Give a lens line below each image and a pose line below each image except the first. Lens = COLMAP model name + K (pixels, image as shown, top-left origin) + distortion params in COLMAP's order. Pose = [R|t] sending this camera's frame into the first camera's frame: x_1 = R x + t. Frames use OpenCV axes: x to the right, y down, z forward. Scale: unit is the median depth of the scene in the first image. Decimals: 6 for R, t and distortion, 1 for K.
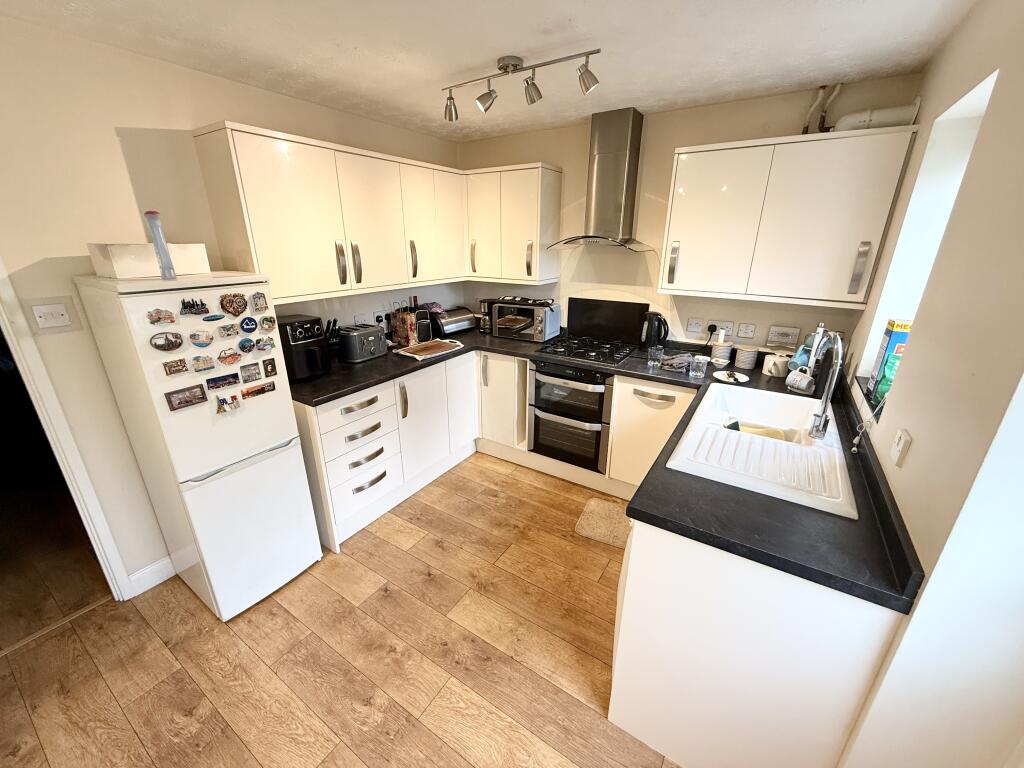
lens RADIAL K [[409.8, 0, 510.4], [0, 409.8, 385.6], [0, 0, 1]] dist [0.000454, 0.000030]
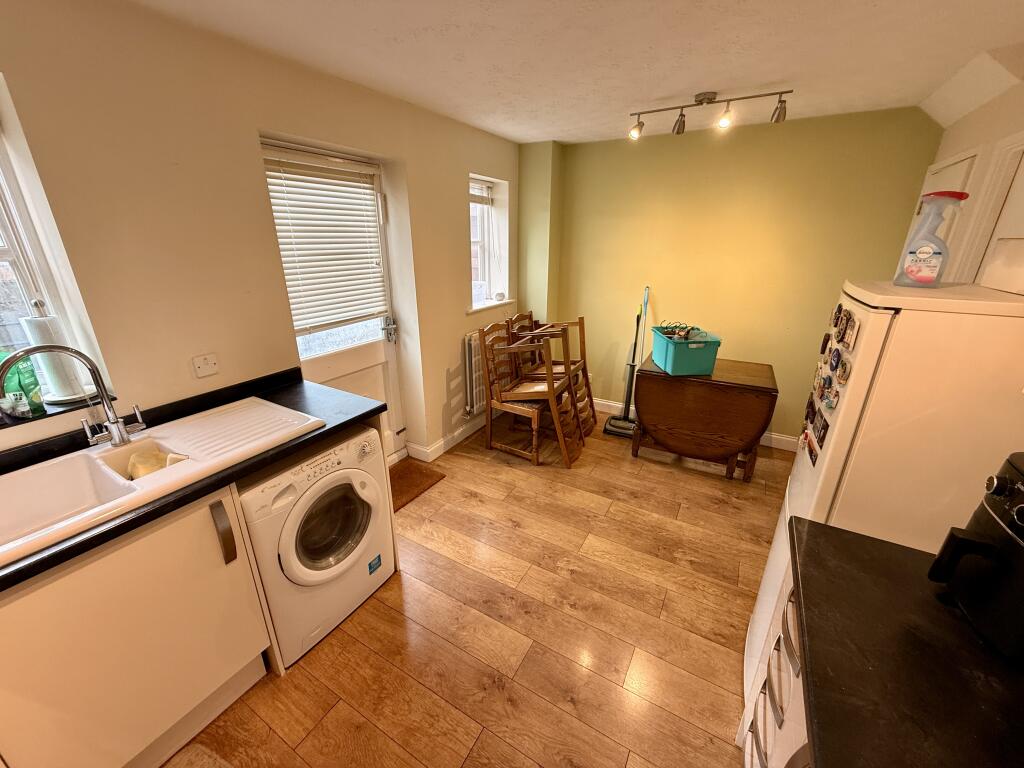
lens RADIAL K [[409.8, 0, 510.4], [0, 409.8, 384.3], [0, 0, 1]] dist [0.000454, 0.000030]
pose [[-0.998911, 0.015452, -0.044031, -0.076249], [-0.016301, 0.768592, 0.639532, -0.488237], [0.043724, 0.639553, -0.767502, 1.384807]]
